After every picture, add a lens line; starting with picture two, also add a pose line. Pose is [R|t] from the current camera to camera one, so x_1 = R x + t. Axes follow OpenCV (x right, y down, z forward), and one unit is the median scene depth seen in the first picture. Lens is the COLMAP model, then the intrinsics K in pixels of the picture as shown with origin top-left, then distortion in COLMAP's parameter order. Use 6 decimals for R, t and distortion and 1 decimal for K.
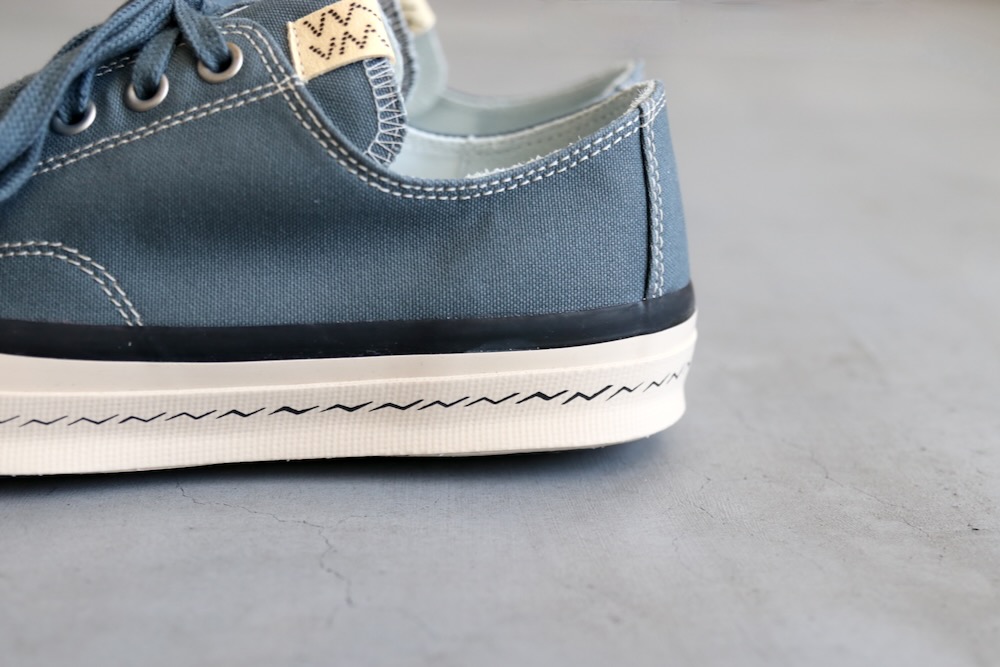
lens RADIAL K [[1384.5, 0, 498.5], [0, 1384.5, 379.2], [0, 0, 1]] dist [-0.105755, 0.008071]
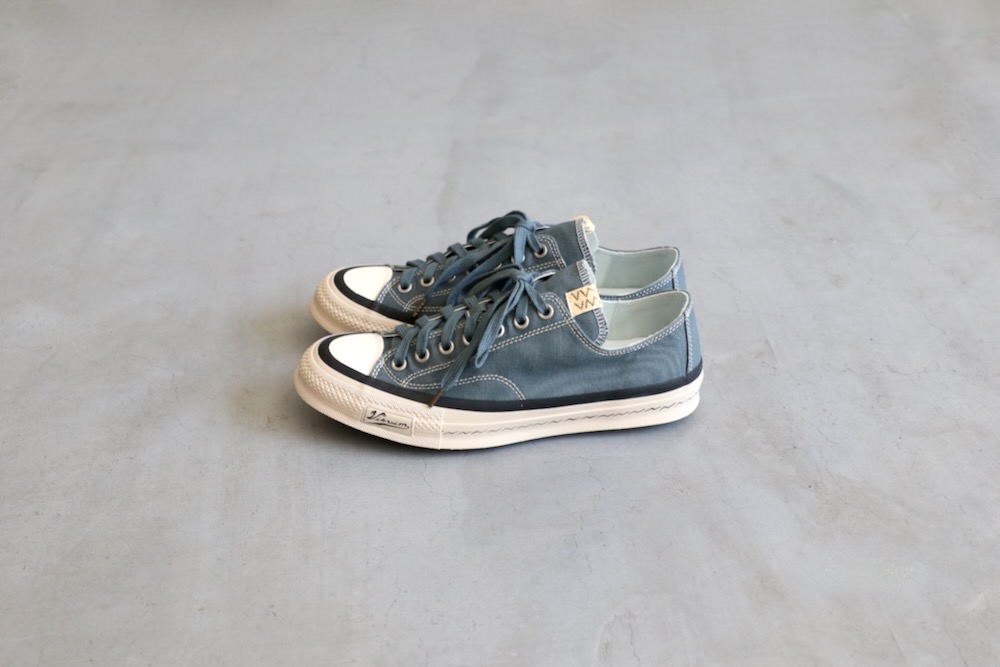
lens RADIAL K [[1389.1, 0, 527.2], [0, 1389.1, 335.4], [0, 0, 1]] dist [-0.136796, 0.121746]
pose [[0.998866, -0.043983, 0.018226, -0.298369], [0.038526, 0.971634, 0.233332, -0.884054], [-0.027972, -0.232365, 0.972226, -1.947152]]
